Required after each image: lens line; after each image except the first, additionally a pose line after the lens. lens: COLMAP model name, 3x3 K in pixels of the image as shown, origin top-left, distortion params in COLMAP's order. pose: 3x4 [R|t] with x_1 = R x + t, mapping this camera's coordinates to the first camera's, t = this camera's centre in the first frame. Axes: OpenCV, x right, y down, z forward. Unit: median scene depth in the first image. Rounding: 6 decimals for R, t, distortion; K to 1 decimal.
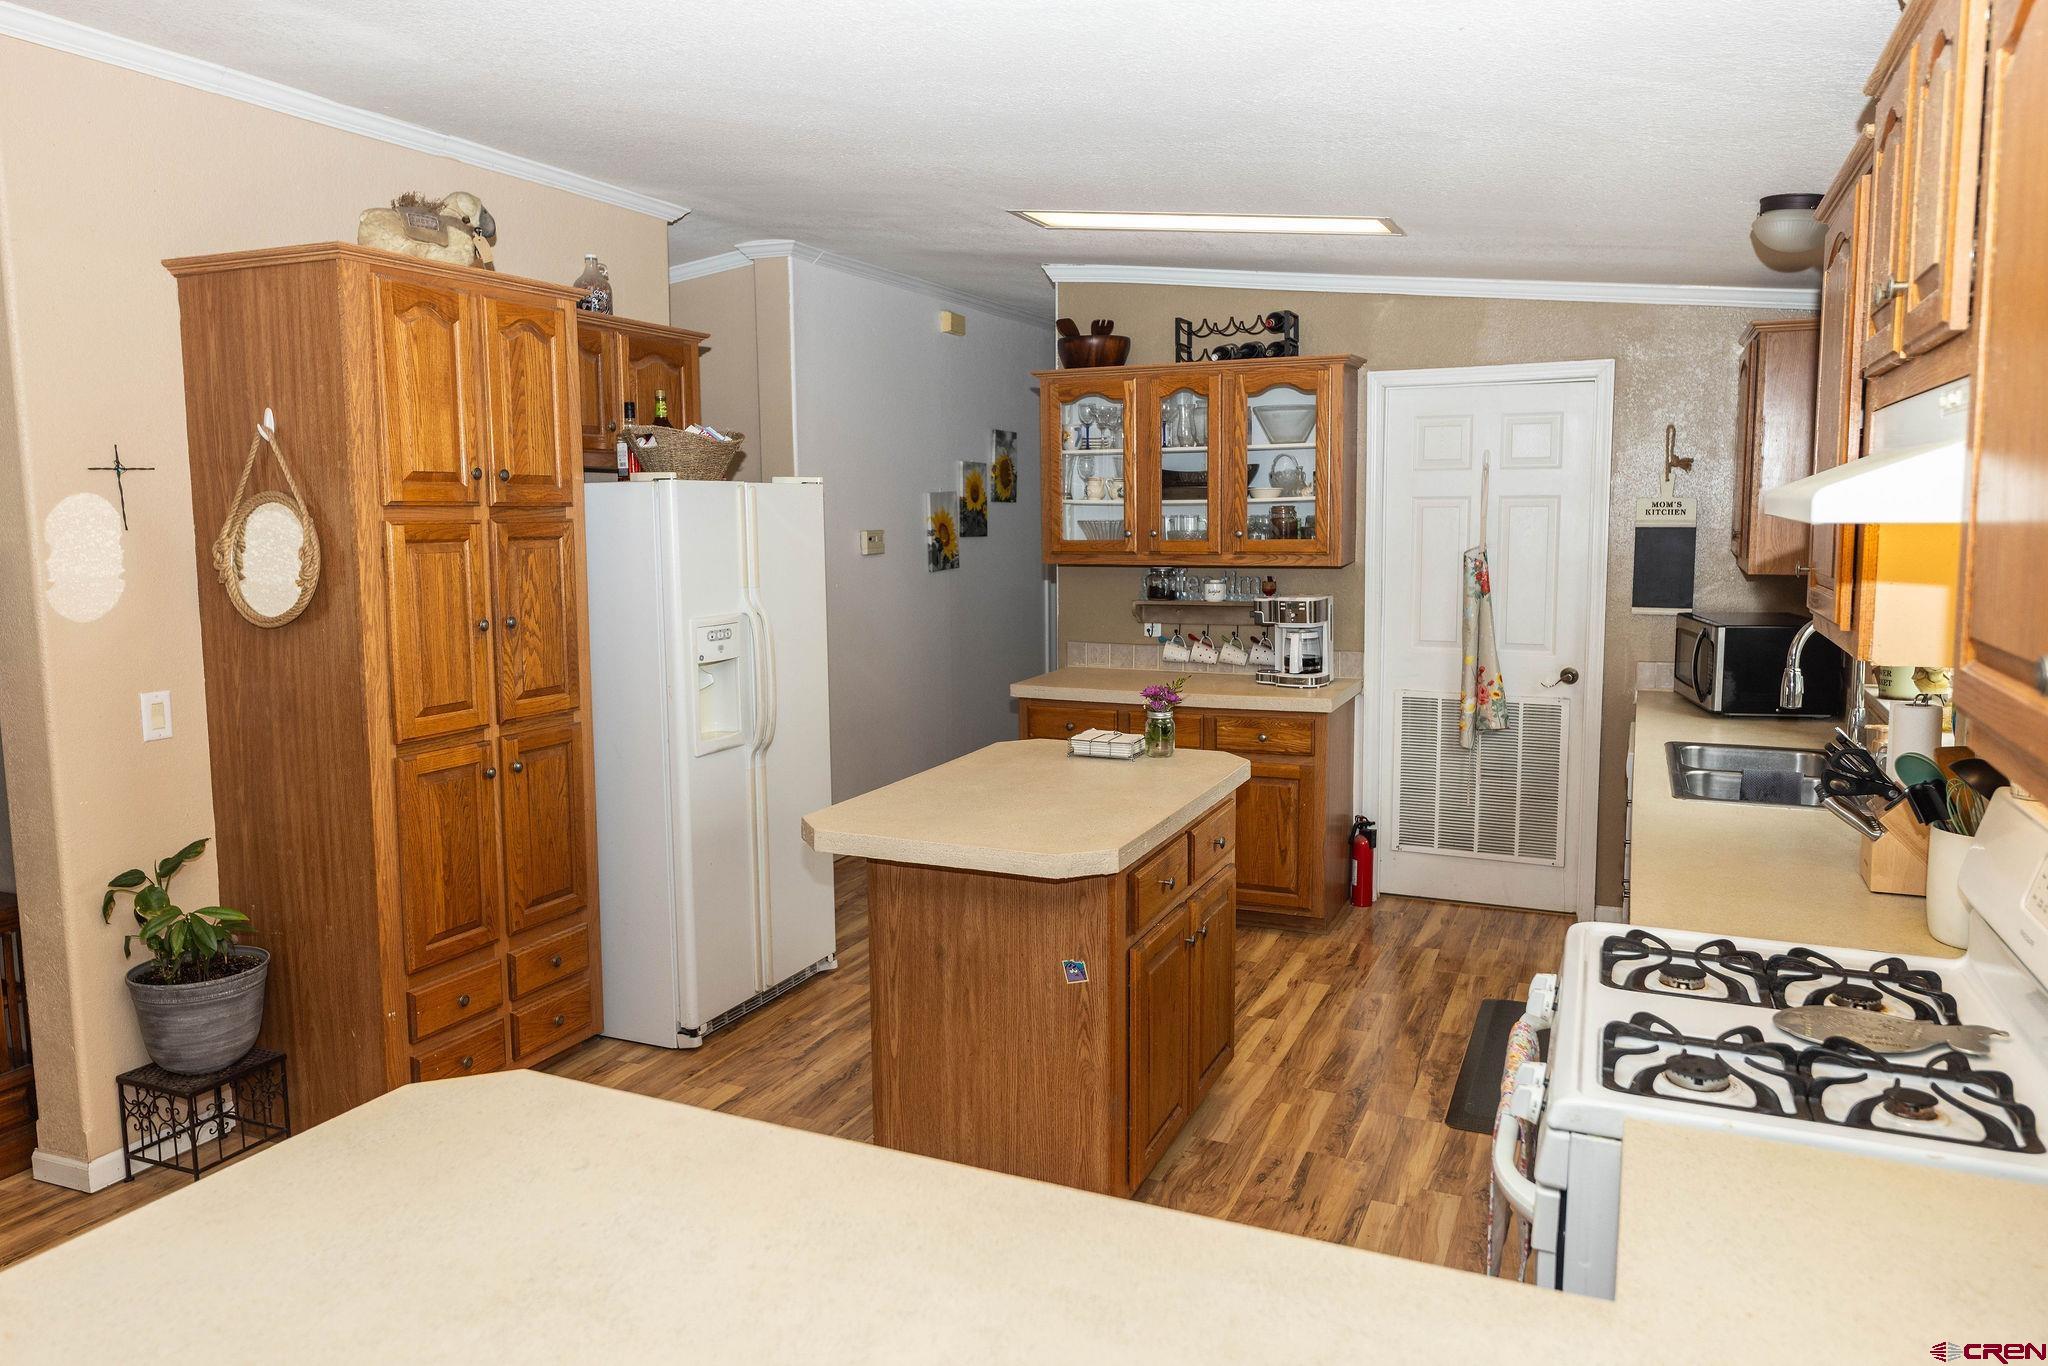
lens RADIAL K [[1369.8, 0, 1023.1], [0, 1369.8, 664.7], [0, 0, 1]] dist [0.001820, 0.001026]
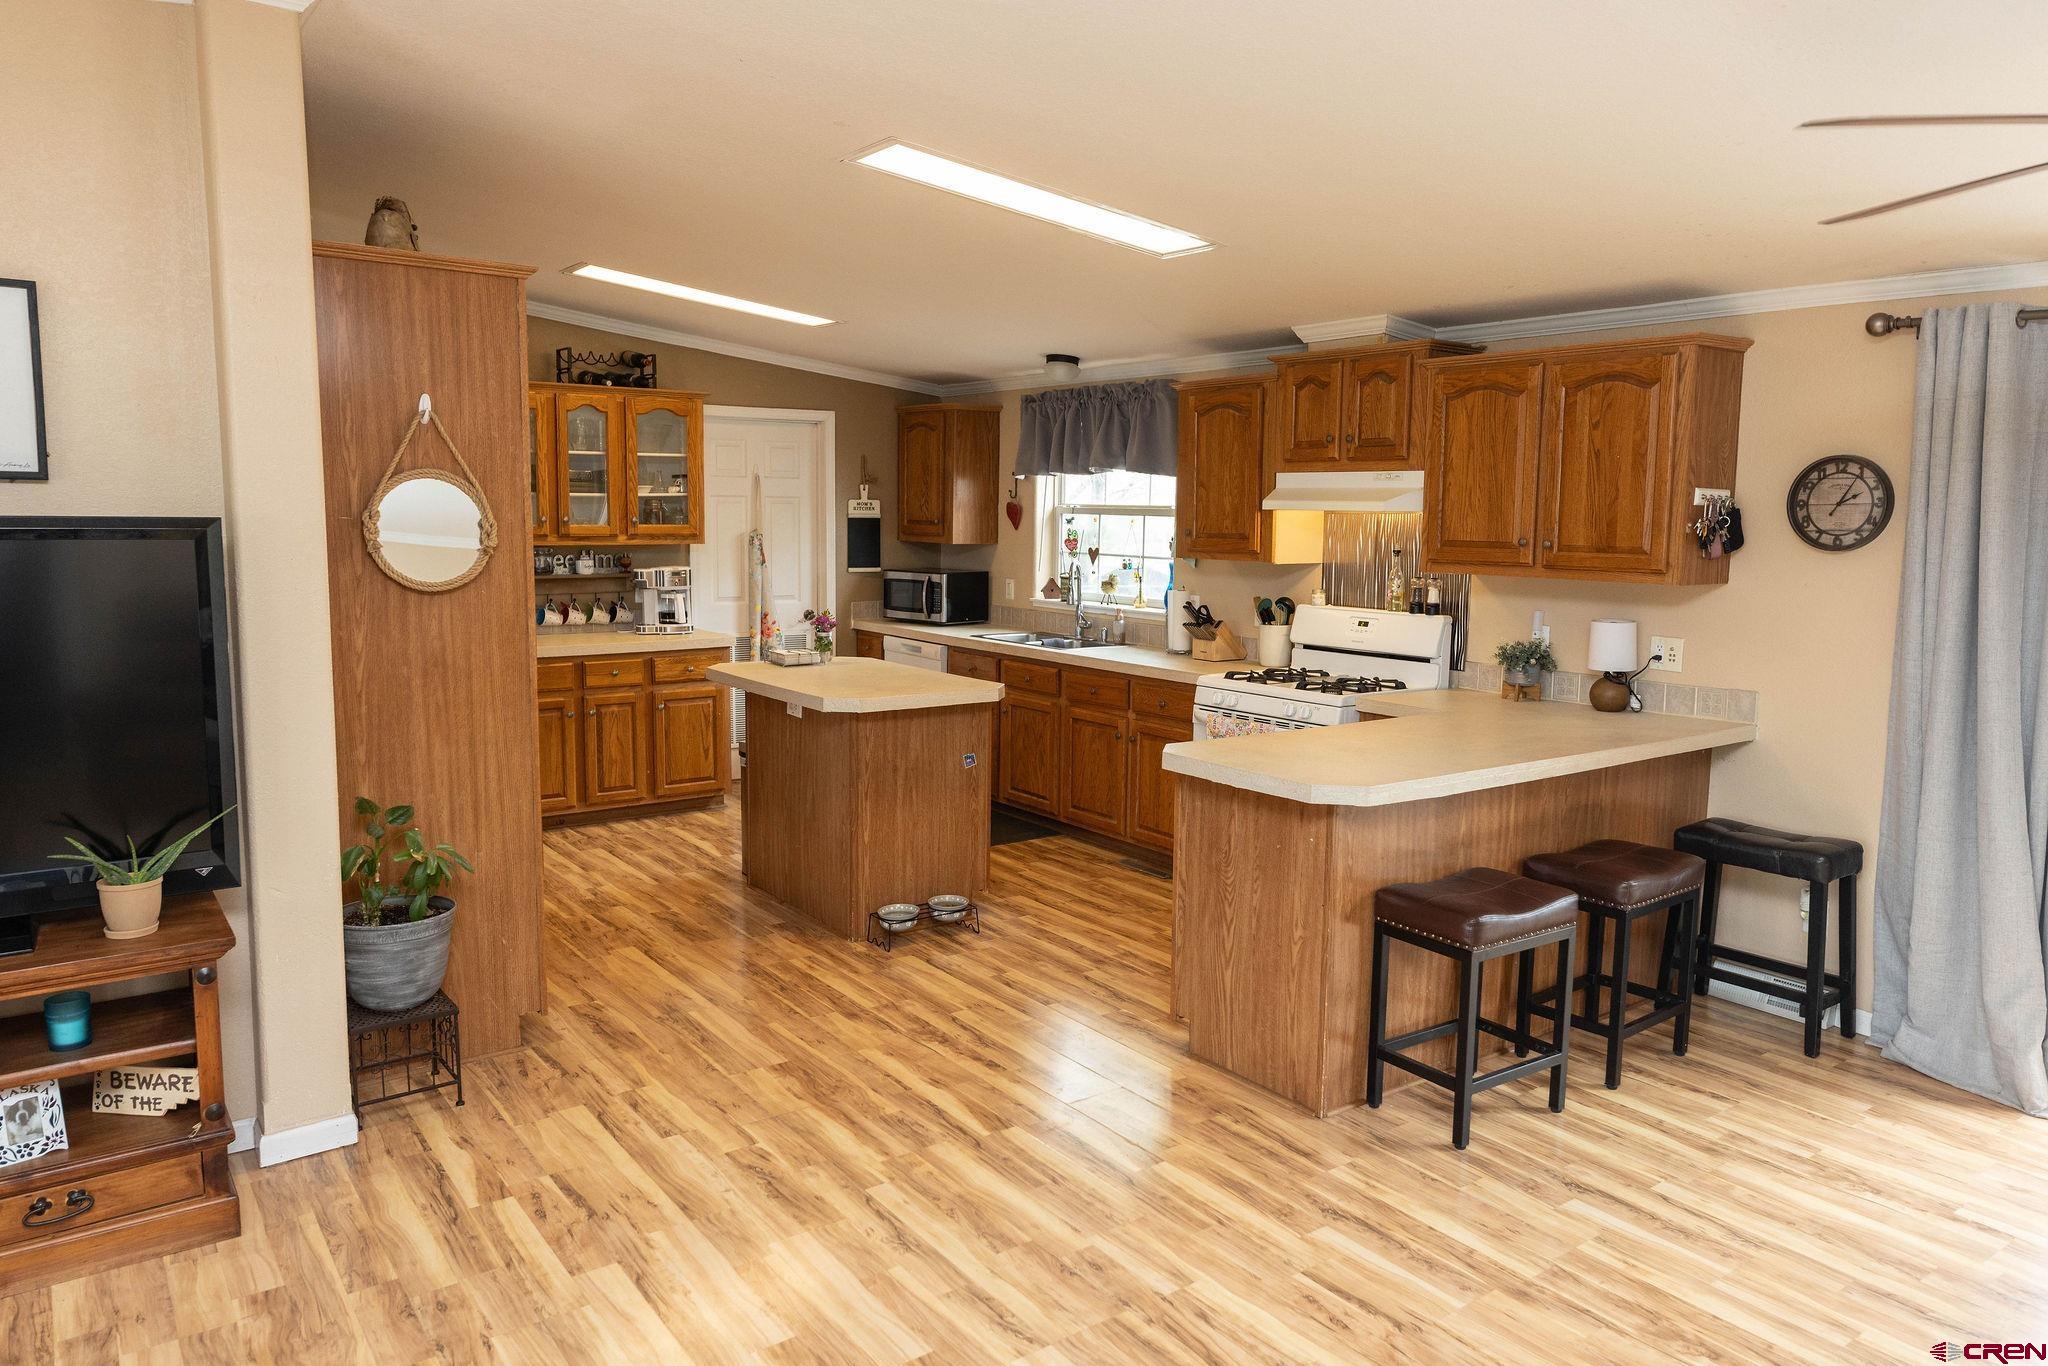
lens RADIAL K [[1369.8, 0, 1042.0], [0, 1369.8, 671.4], [0, 0, 1]] dist [0.001820, 0.001026]
pose [[0.492329, -0.086532, 0.866097, -1.253726], [0.083880, 0.995132, 0.051742, 0.021002], [-0.866358, 0.047174, 0.497190, 0.022015]]
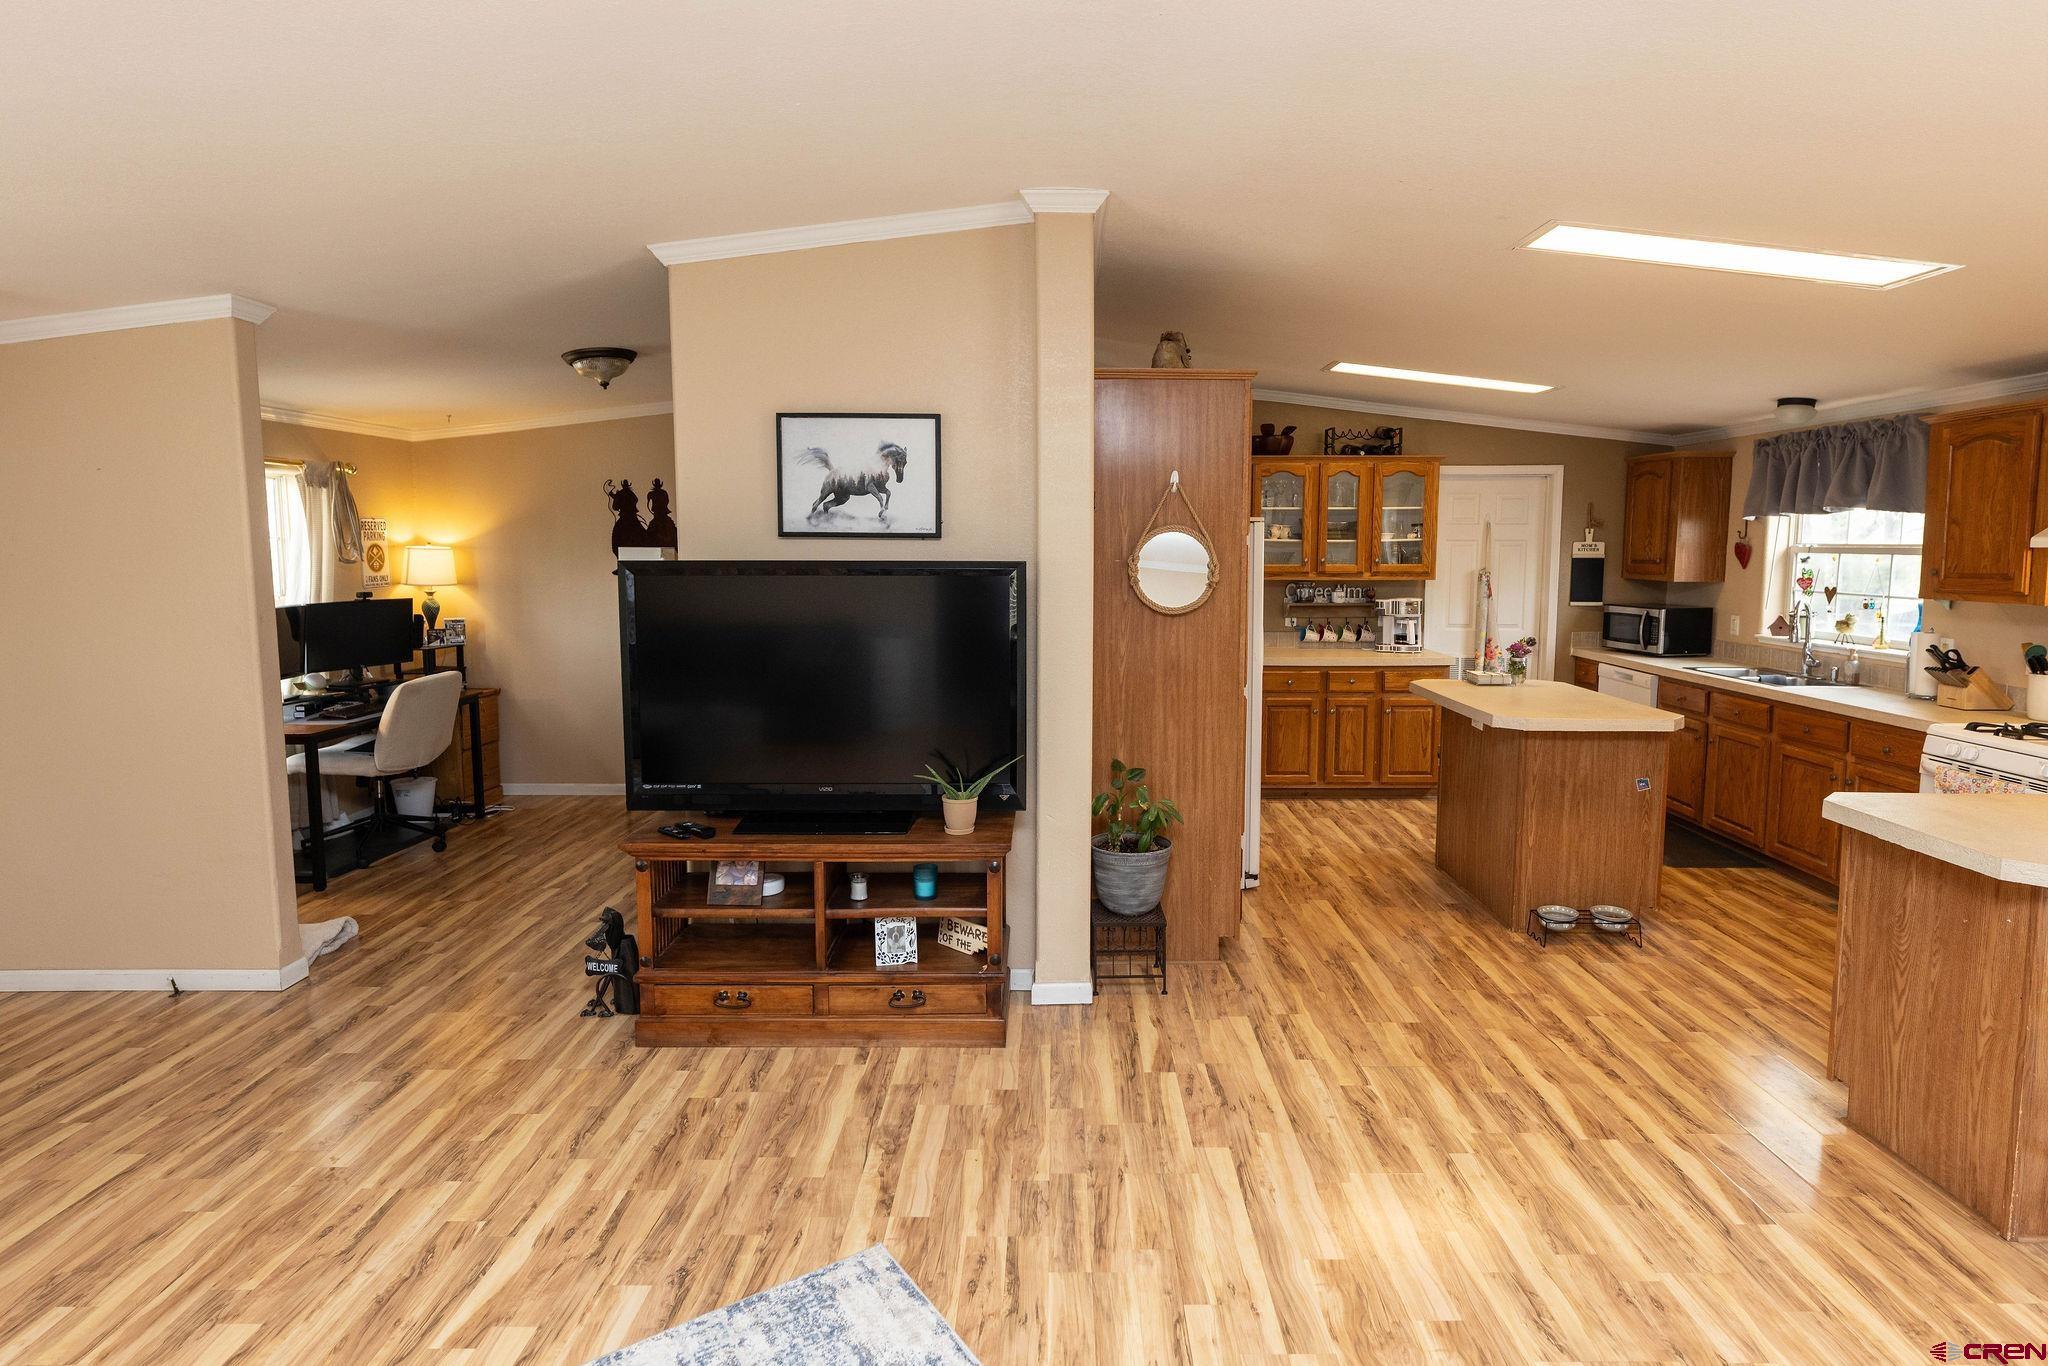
lens RADIAL K [[1077.8, 0, 1057.0], [0, 1077.8, 648.7], [0, 0, 1]] dist [0.003206, -0.000977]
pose [[0.912380, -0.027385, 0.408427, -1.137793], [0.036589, 0.999222, -0.014738, 0.023805], [-0.407705, 0.028390, 0.912672, -0.038982]]
